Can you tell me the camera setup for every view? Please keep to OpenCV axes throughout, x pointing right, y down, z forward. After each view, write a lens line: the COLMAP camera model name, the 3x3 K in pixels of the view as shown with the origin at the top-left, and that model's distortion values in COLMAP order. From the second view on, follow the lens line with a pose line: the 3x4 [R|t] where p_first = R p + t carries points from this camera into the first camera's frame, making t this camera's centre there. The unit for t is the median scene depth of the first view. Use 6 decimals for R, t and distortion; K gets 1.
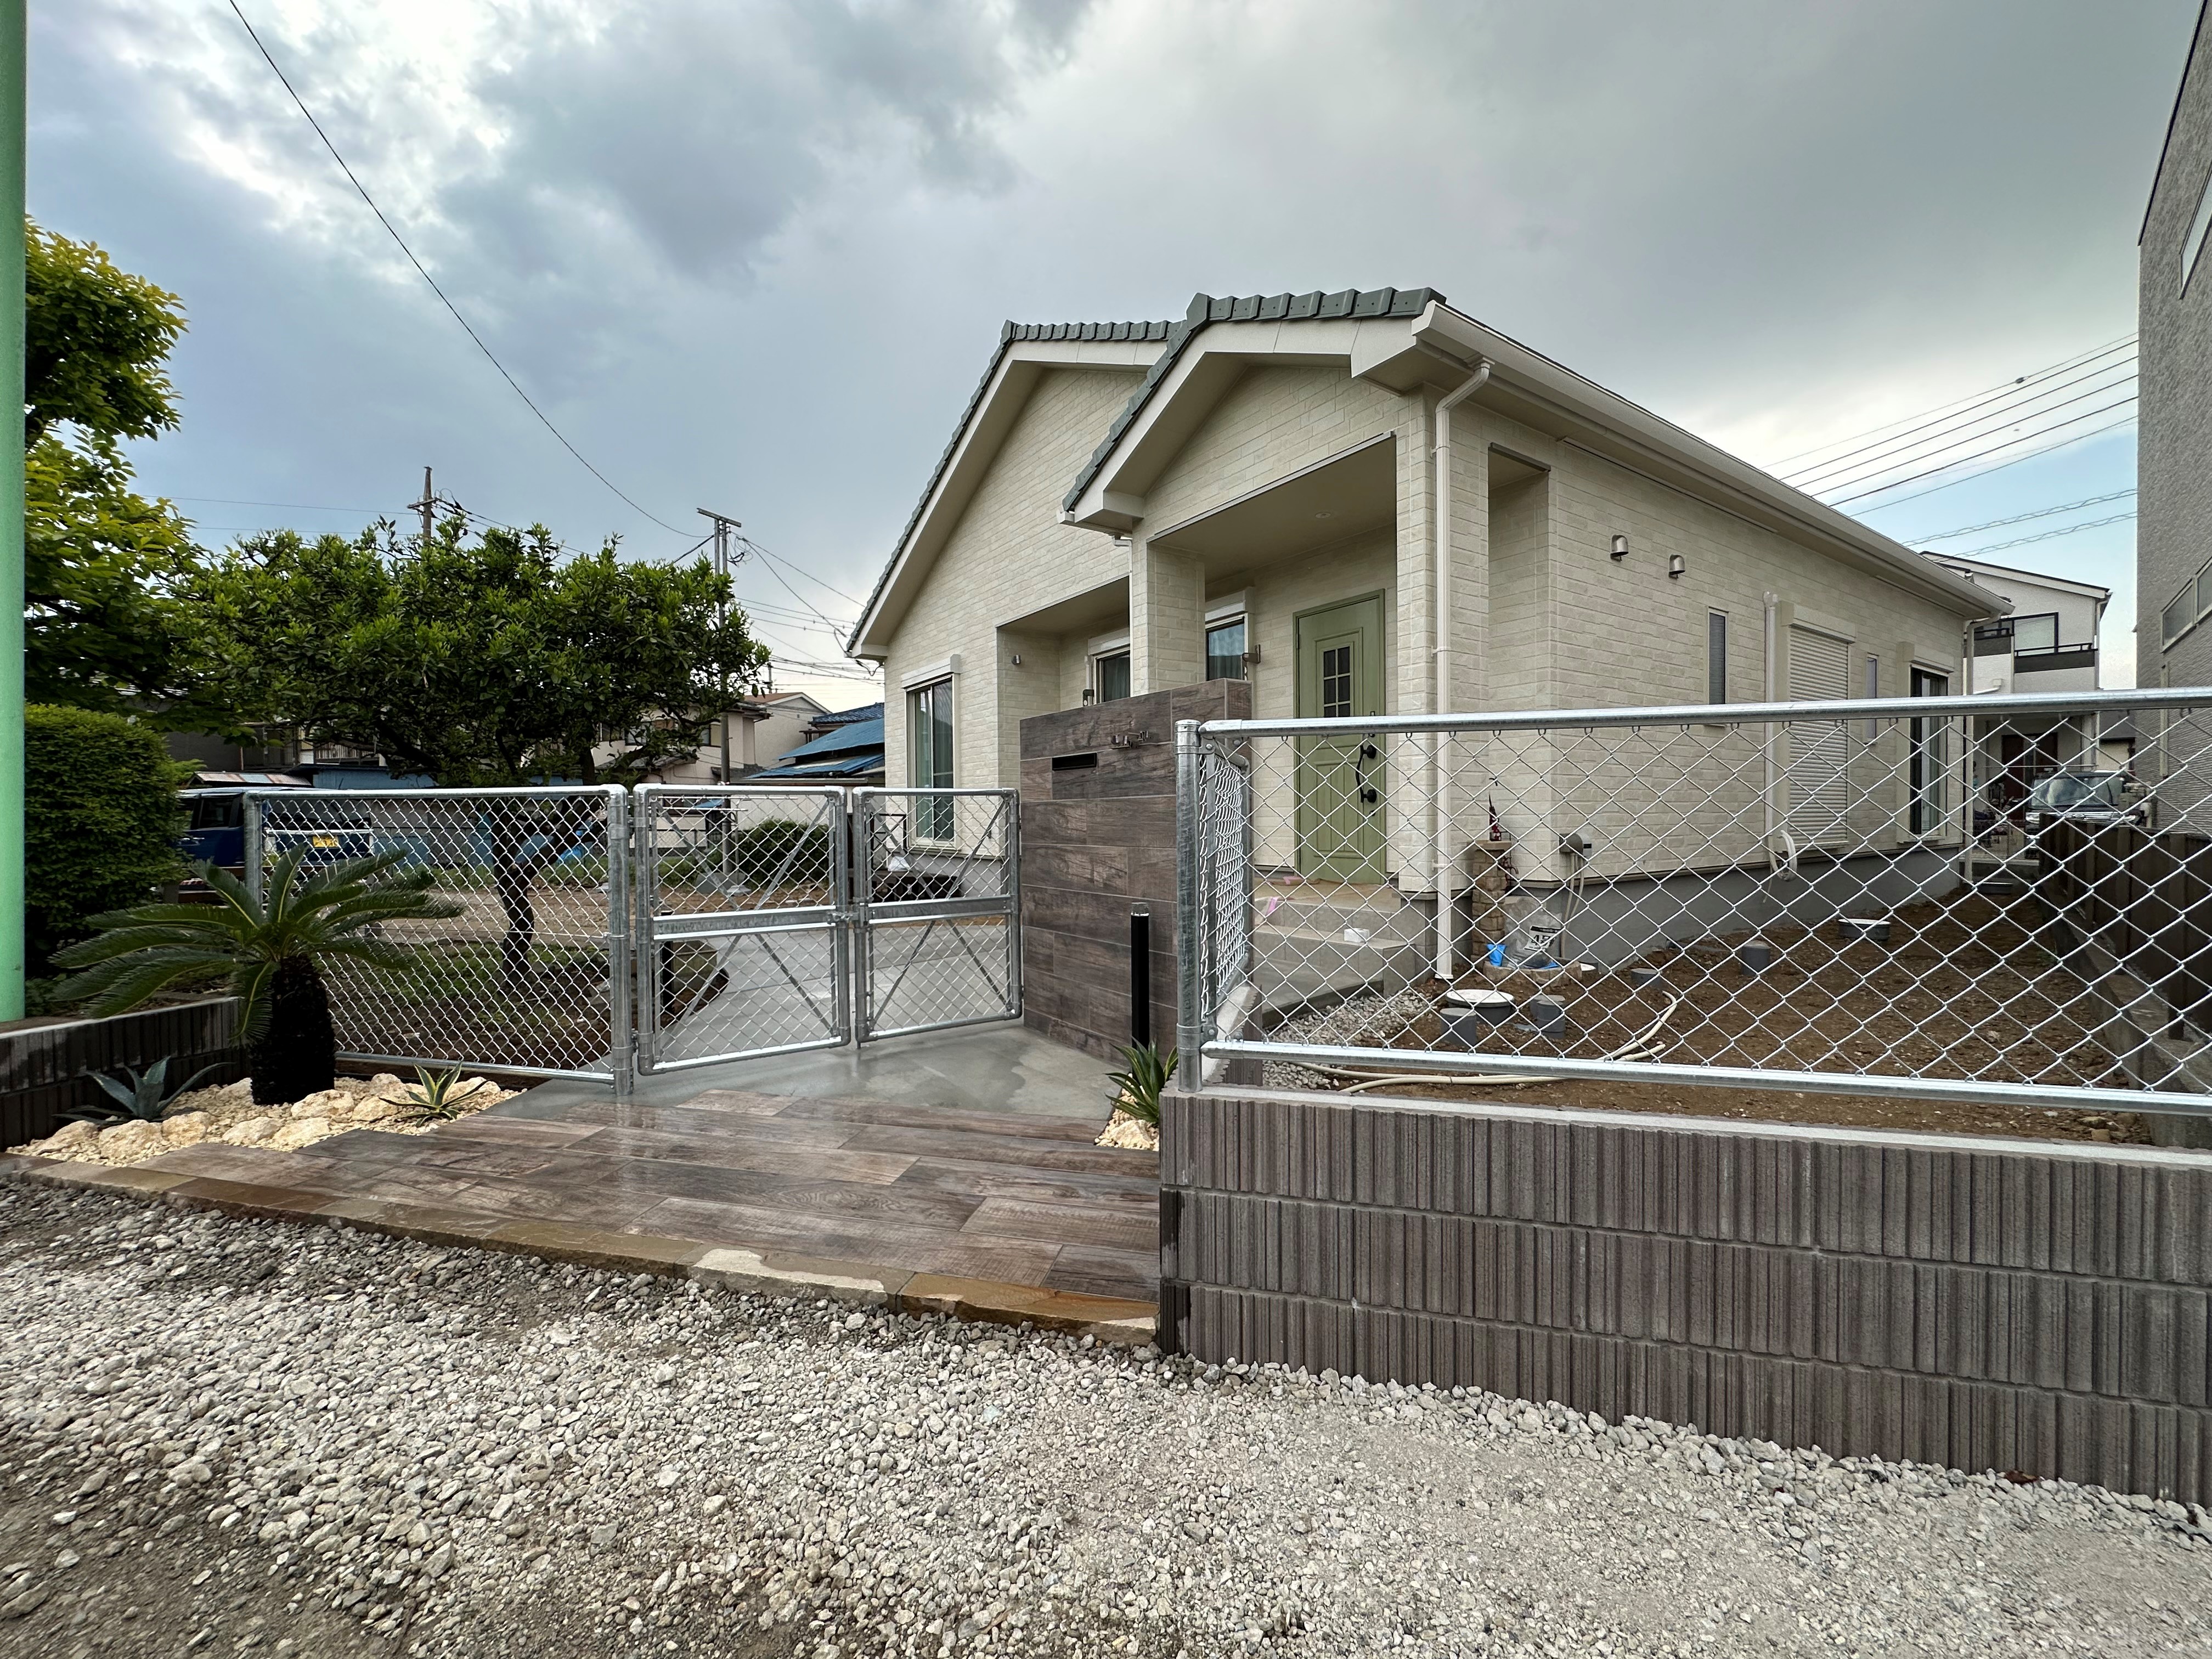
lens RADIAL K [[882.0, 0, 1098.9], [0, 882.0, 827.5], [0, 0, 1]] dist [-0.000547, 0.000135]
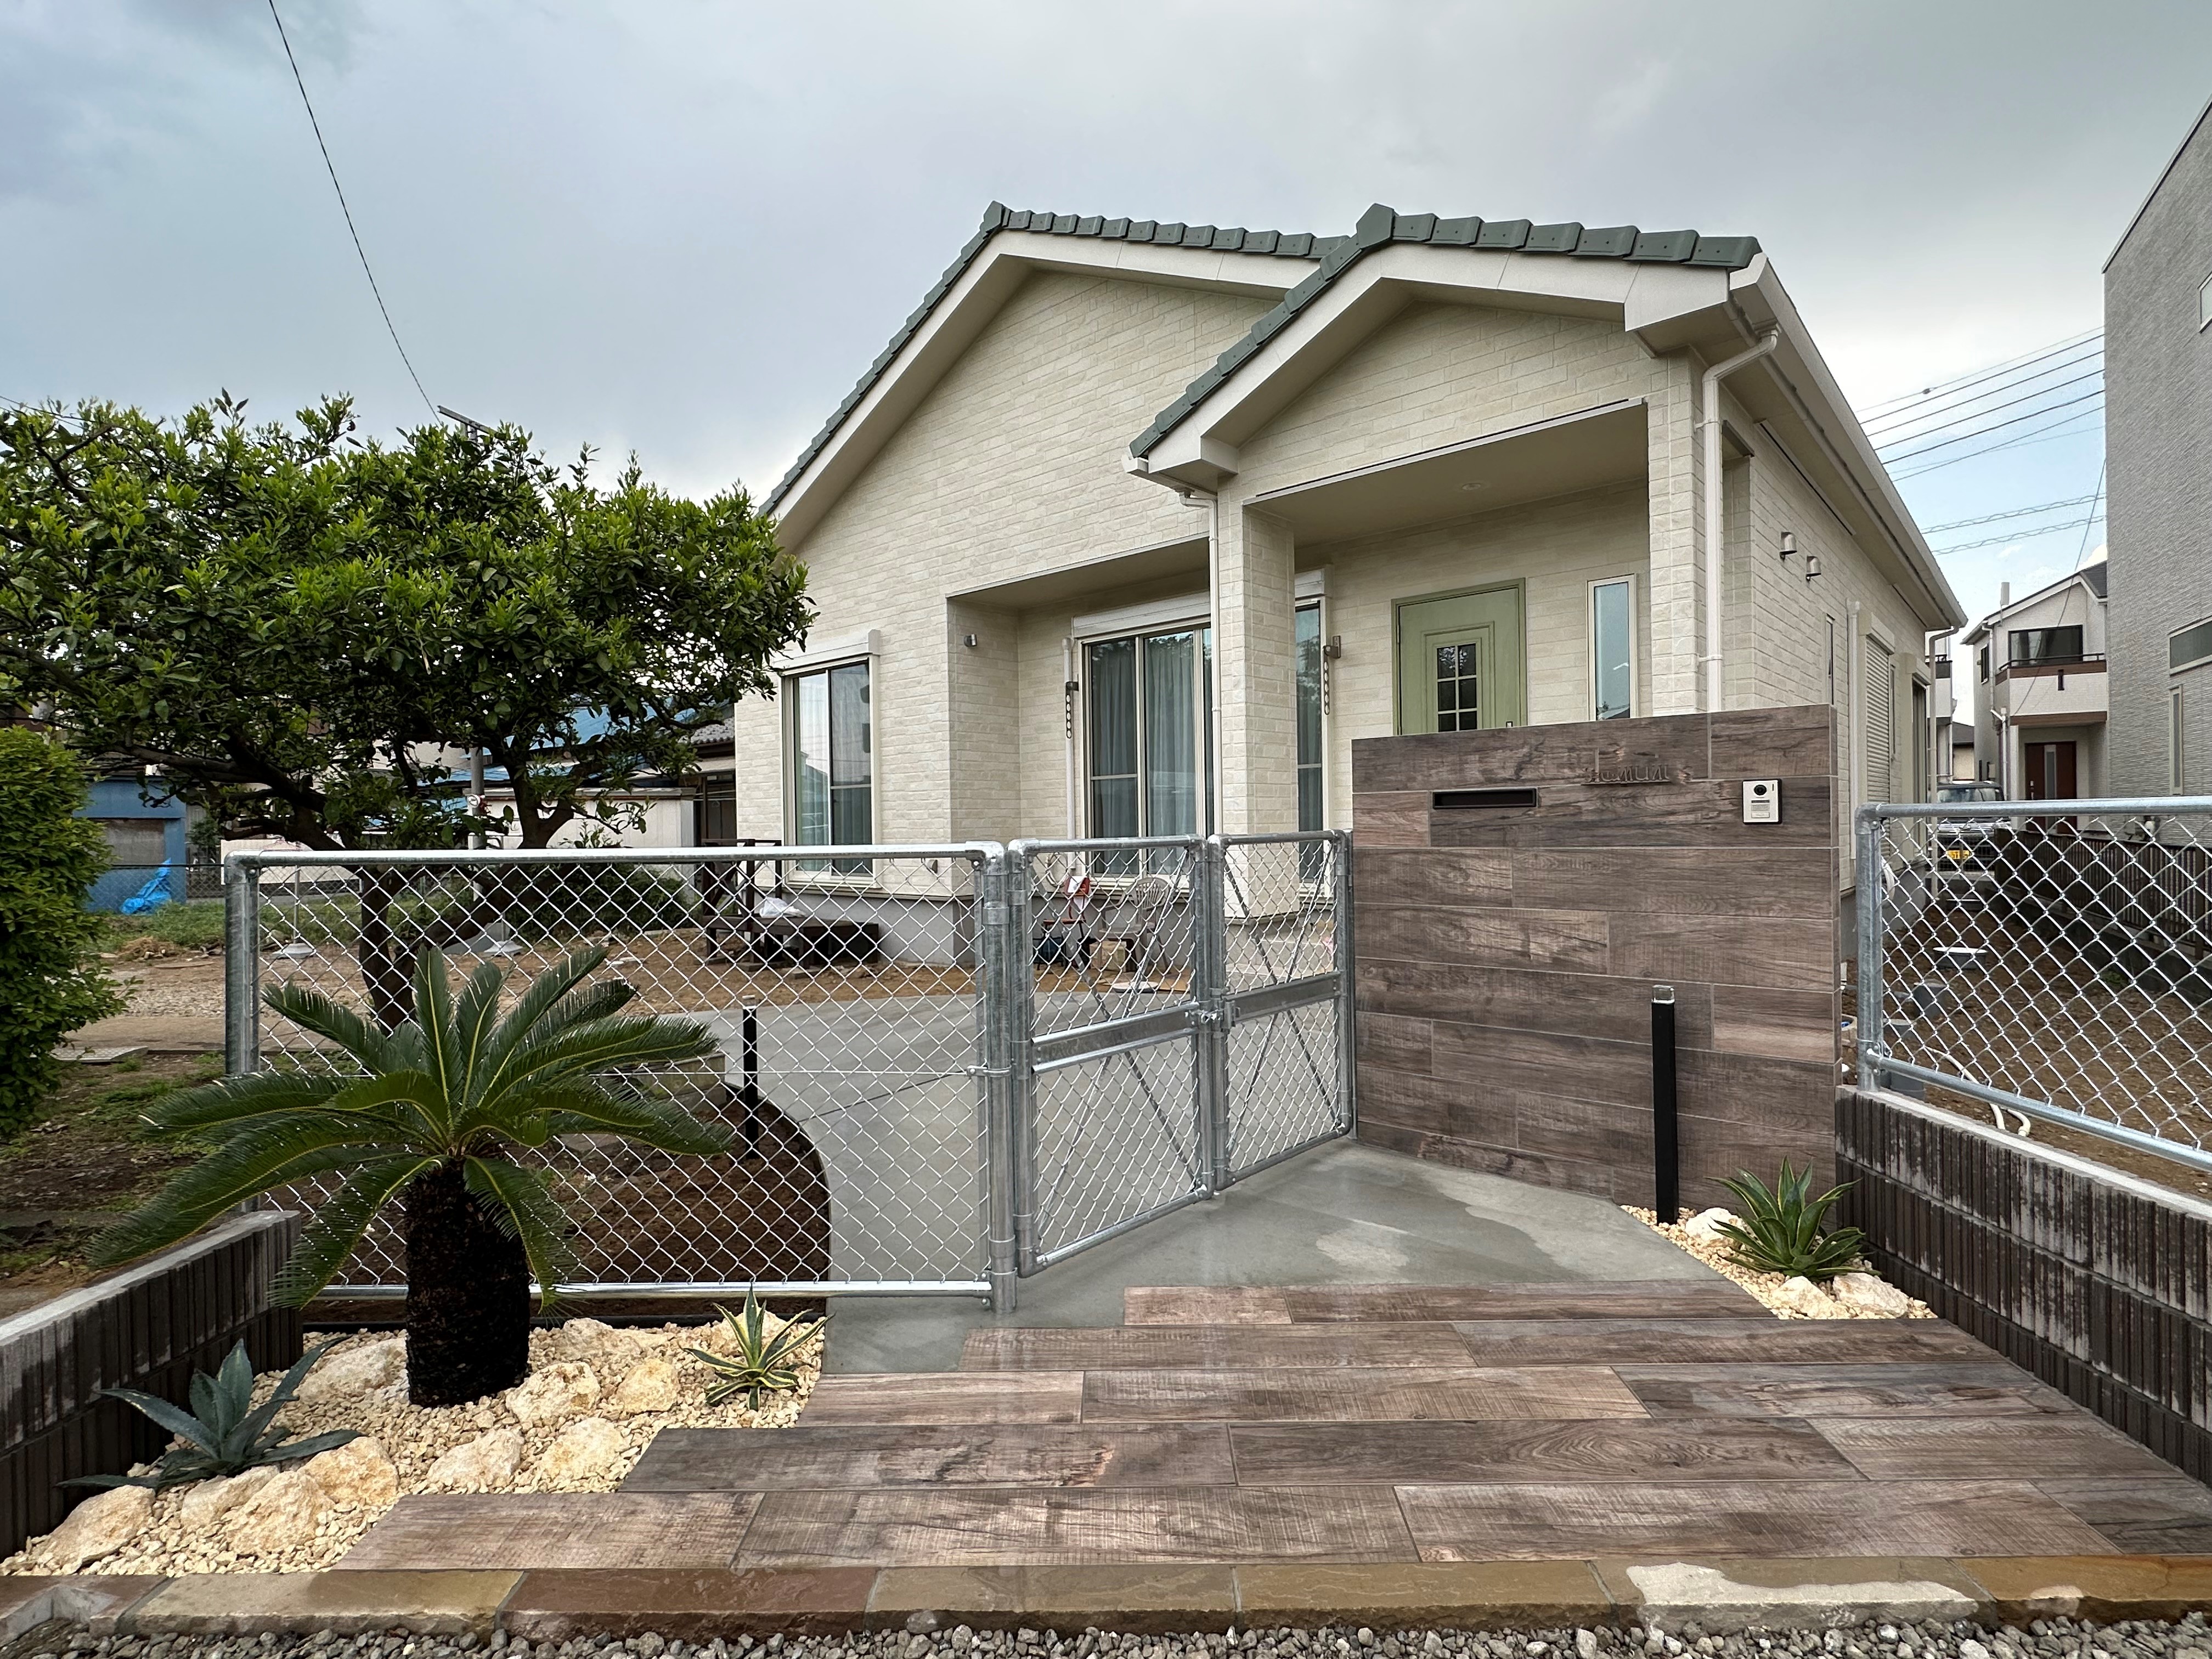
lens RADIAL K [[1078.2, 0, 1106.0], [0, 1078.2, 829.5], [0, 0, 1]] dist [-0.000496, 0.000477]
pose [[0.971057, -0.008557, 0.238693, -0.369188], [0.011106, 0.999895, -0.009335, -0.027653], [-0.238588, 0.011716, 0.971050, 0.109471]]
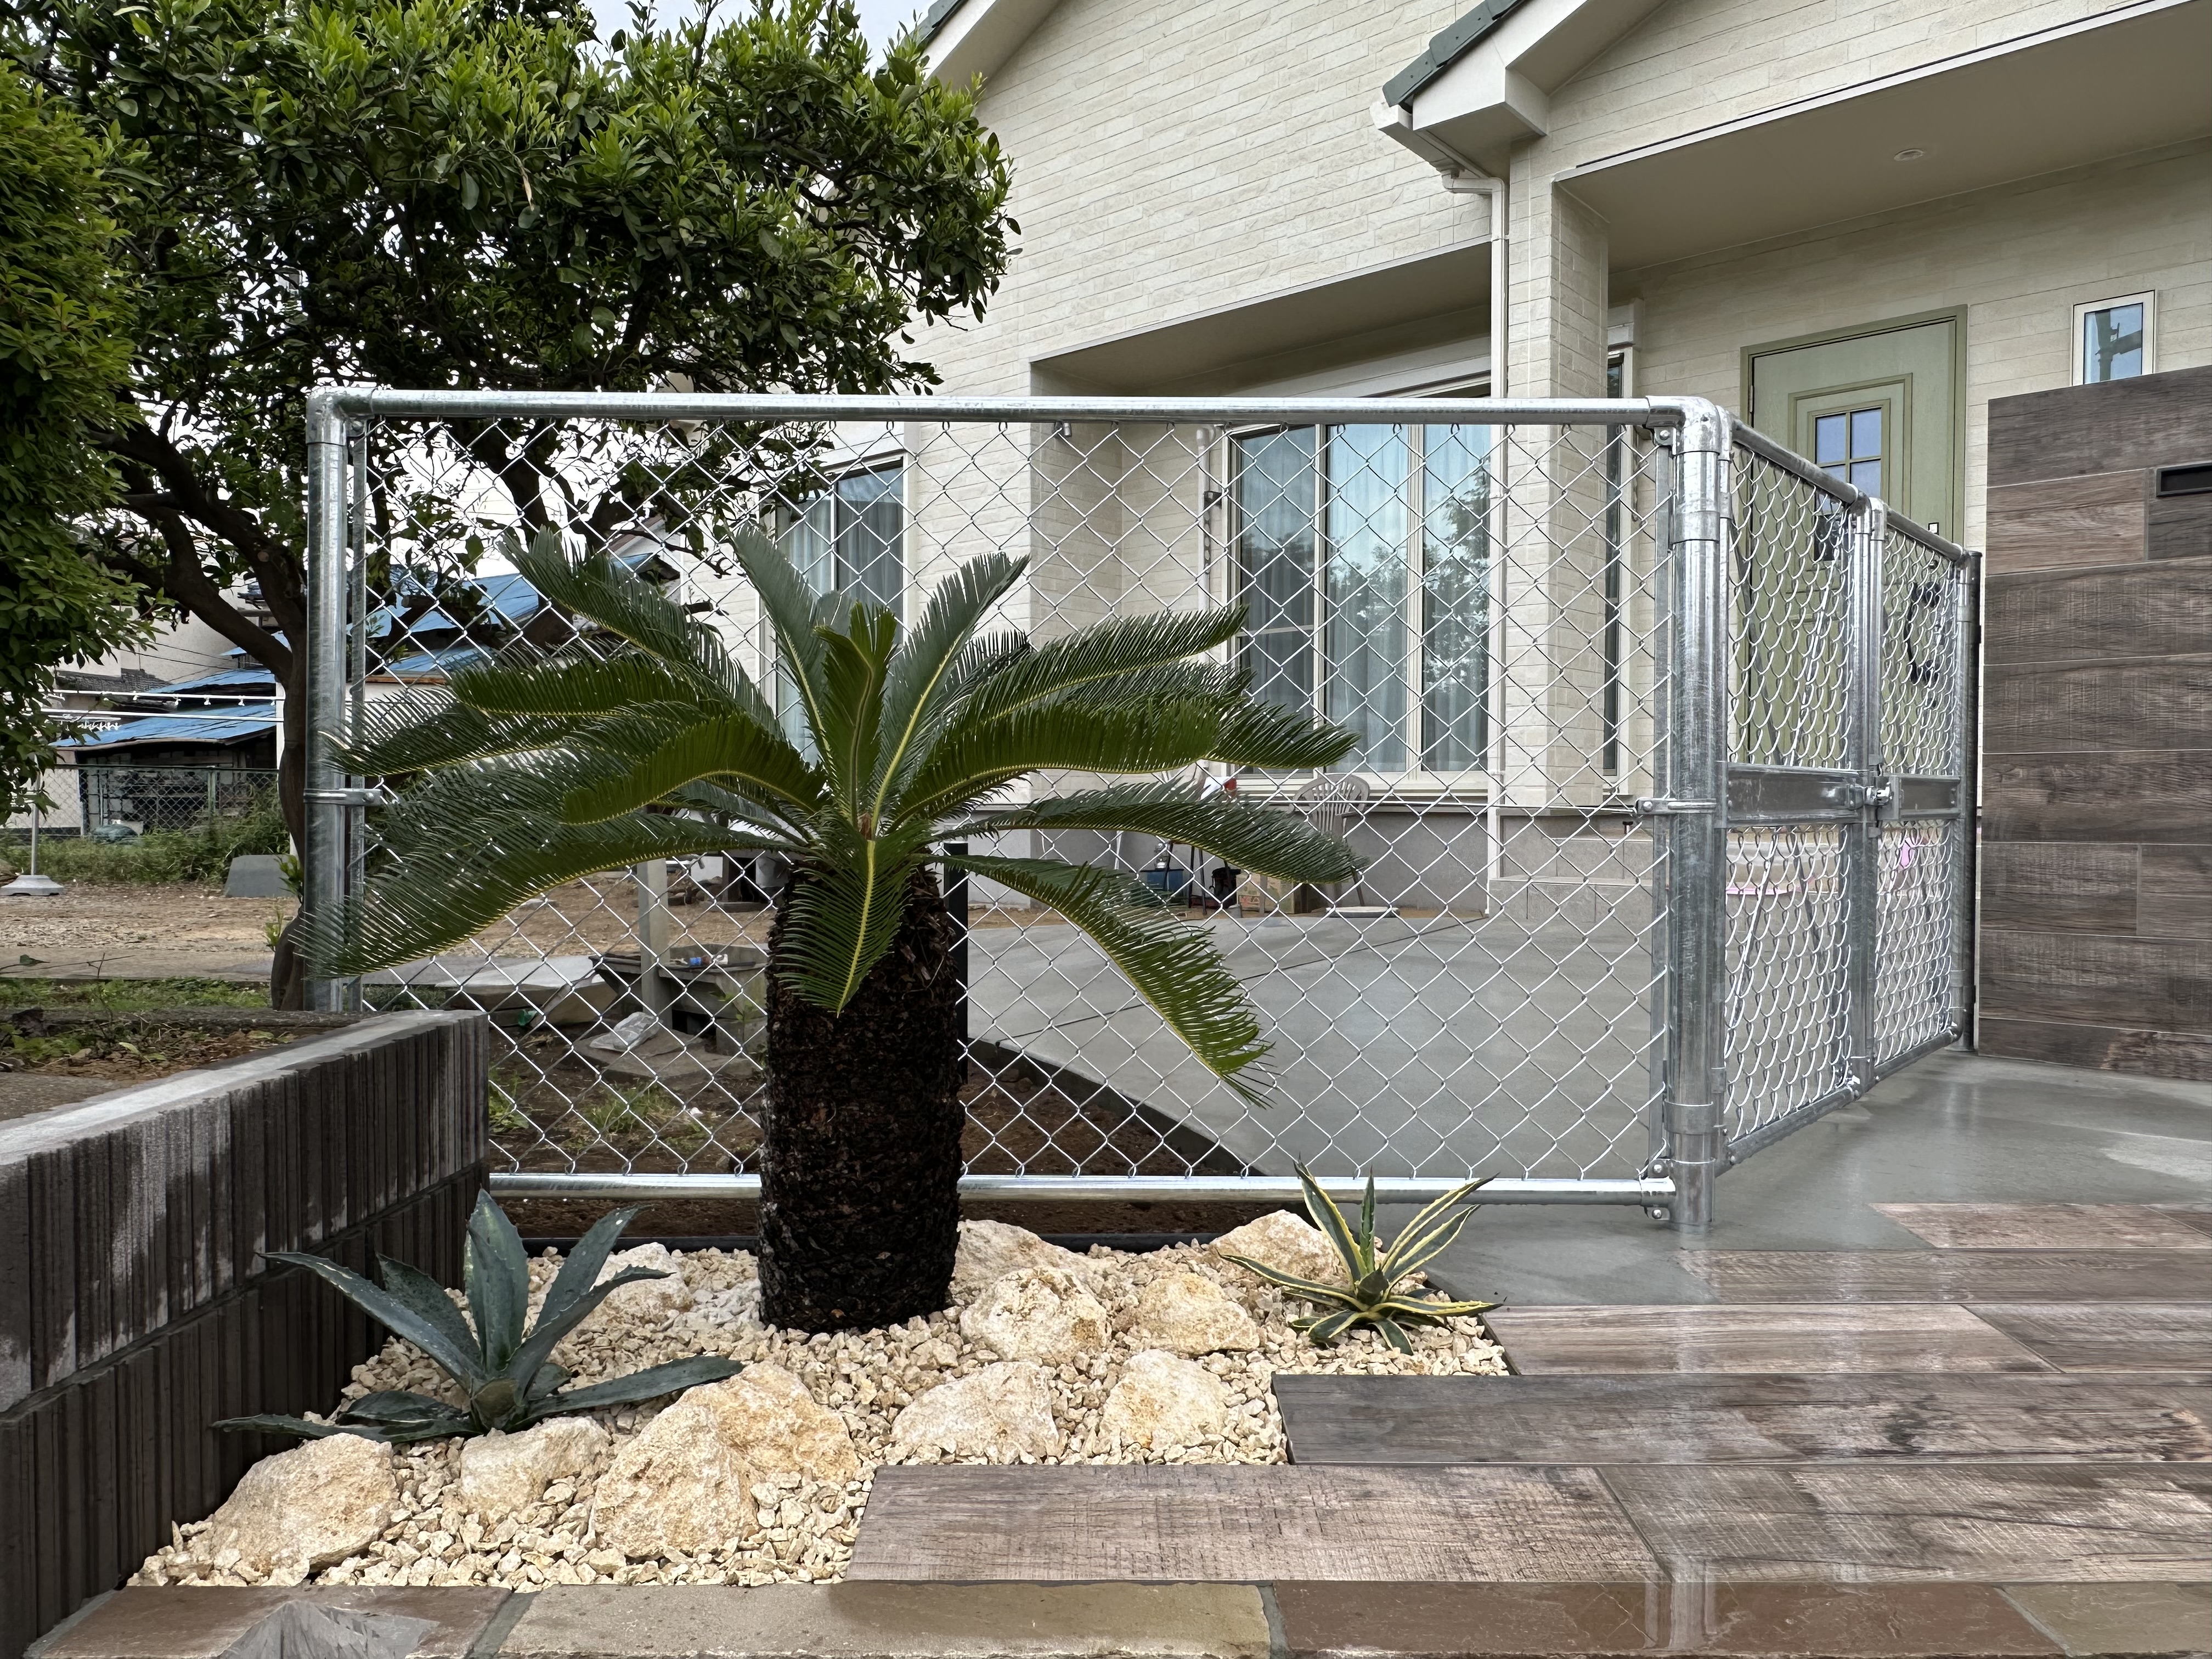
lens RADIAL K [[1480.9, 0, 1099.3], [0, 1480.9, 830.8], [0, 0, 1]] dist [-0.001241, 0.001216]
pose [[0.966907, 0.004522, 0.255088, -0.531425], [-0.006741, 0.999947, 0.007825, 0.073347], [-0.255039, -0.009286, 0.966886, 0.258594]]
